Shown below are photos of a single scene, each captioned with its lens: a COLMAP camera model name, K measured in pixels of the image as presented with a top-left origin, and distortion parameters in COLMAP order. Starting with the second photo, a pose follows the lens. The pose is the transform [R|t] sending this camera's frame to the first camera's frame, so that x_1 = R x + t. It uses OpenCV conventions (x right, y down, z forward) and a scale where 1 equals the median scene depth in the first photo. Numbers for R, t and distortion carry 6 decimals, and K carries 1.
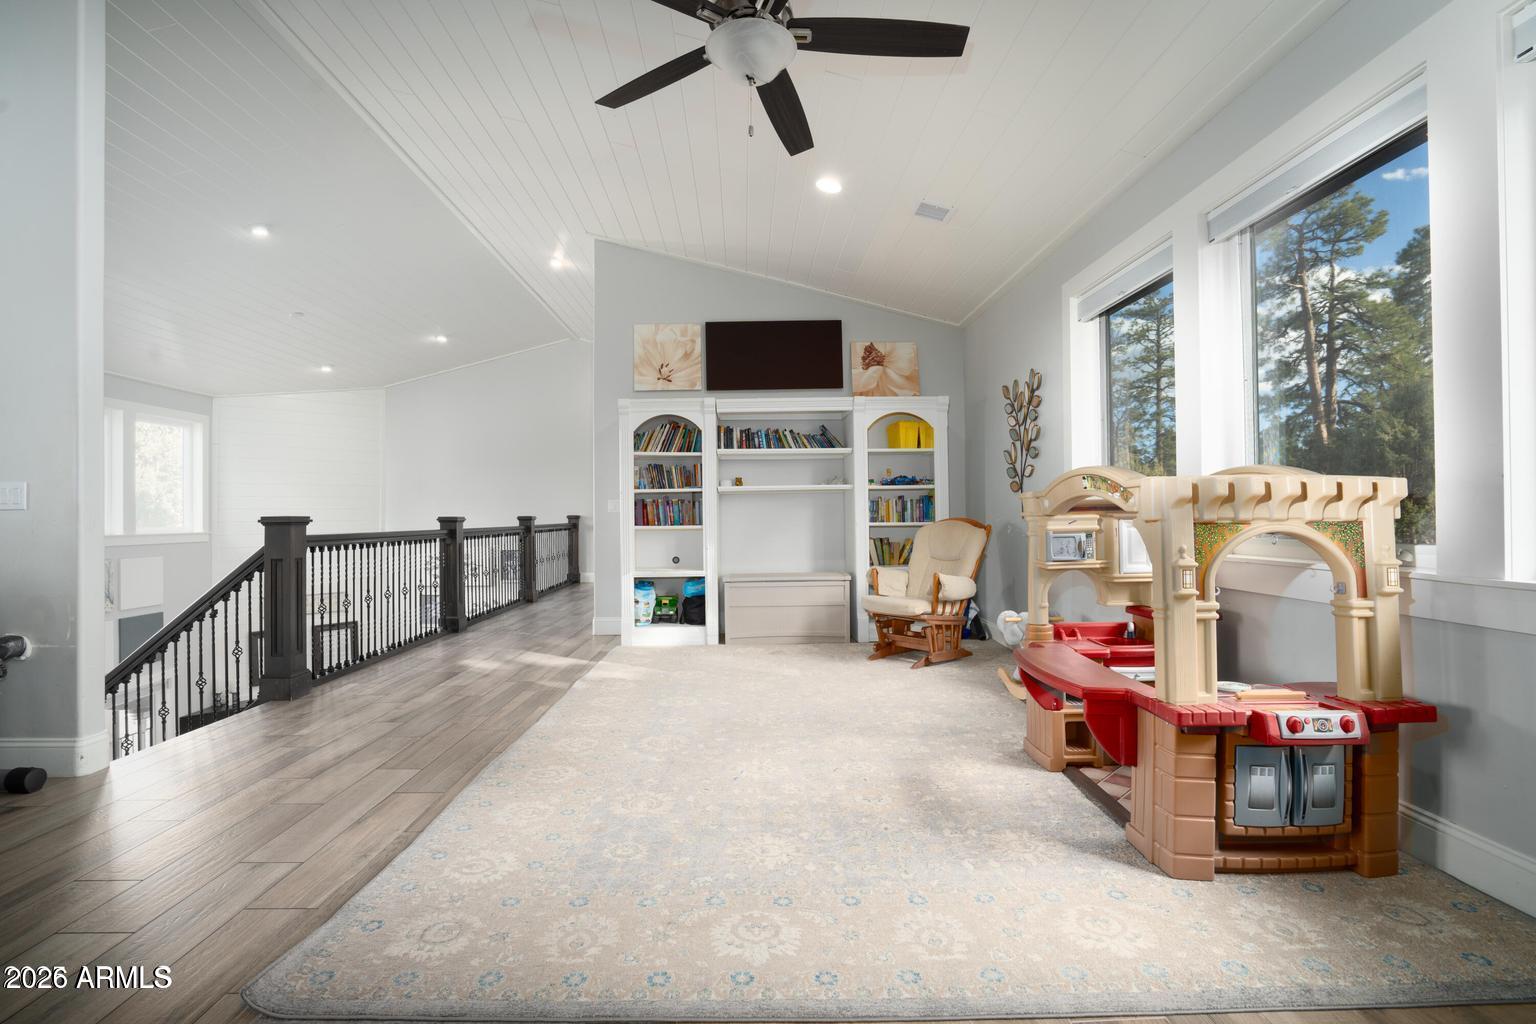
lens RADIAL K [[706.1, 0, 766.0], [0, 706.1, 518.3], [0, 0, 1]] dist [-0.003644, 0.001005]
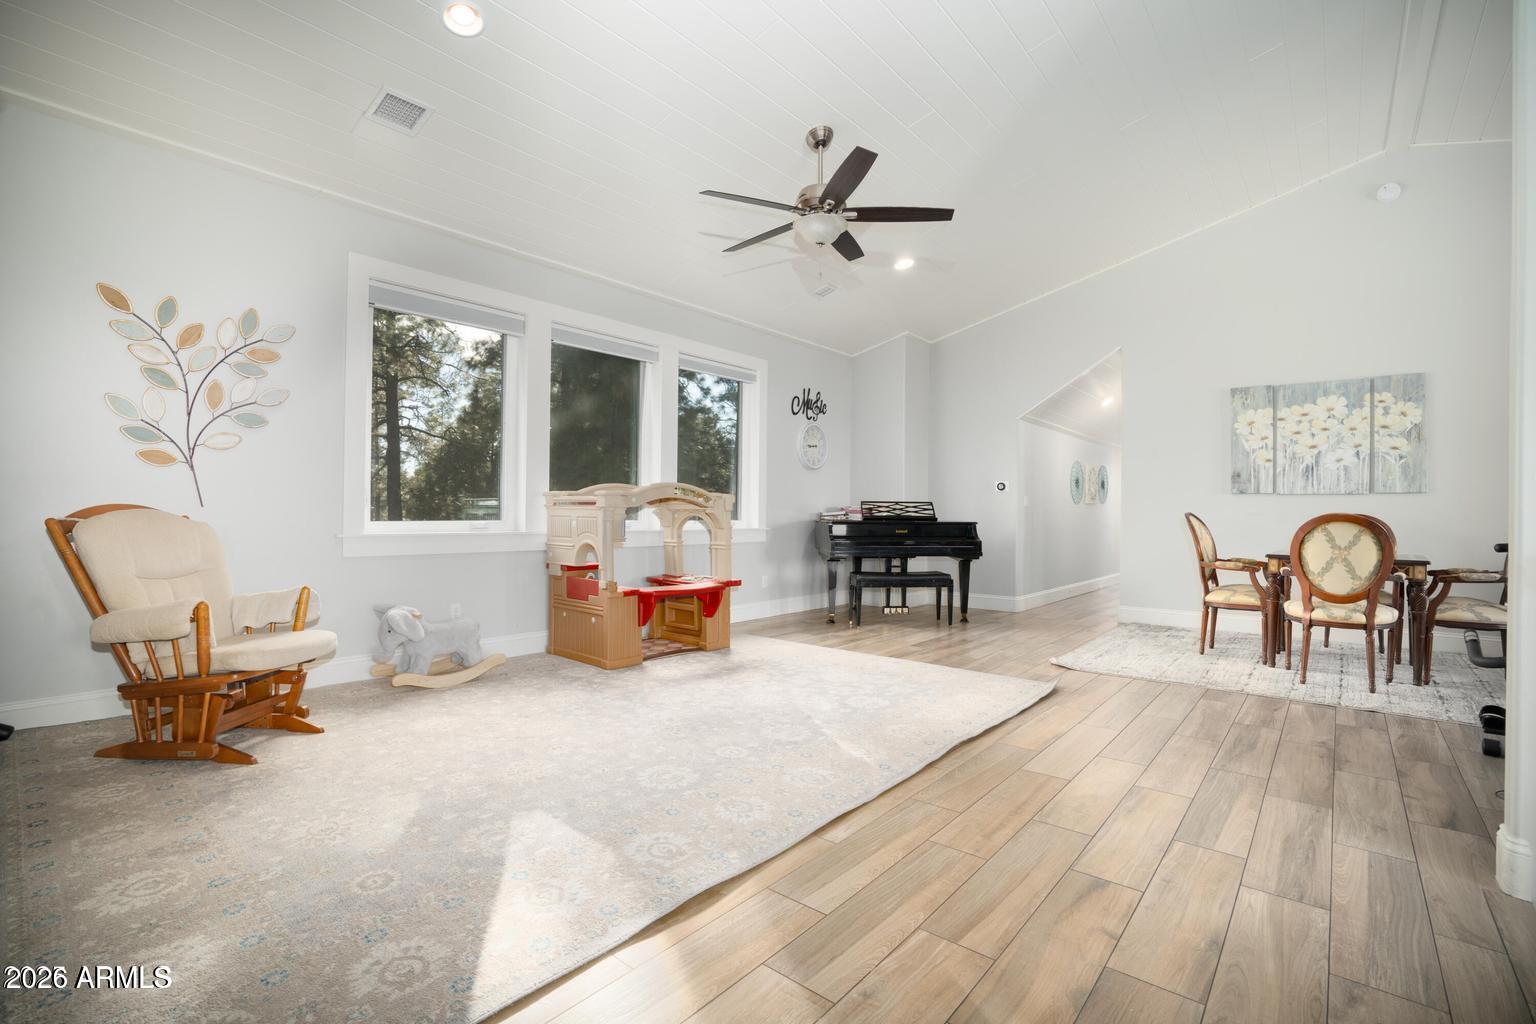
lens RADIAL K [[706.1, 0, 769.1], [0, 706.1, 514.8], [0, 0, 1]] dist [-0.003644, 0.001005]
pose [[-0.751634, -0.000938, 0.659580, -0.823003], [-0.010352, 0.999893, -0.010374, 0.022689], [-0.659499, -0.014626, -0.751563, 1.860946]]
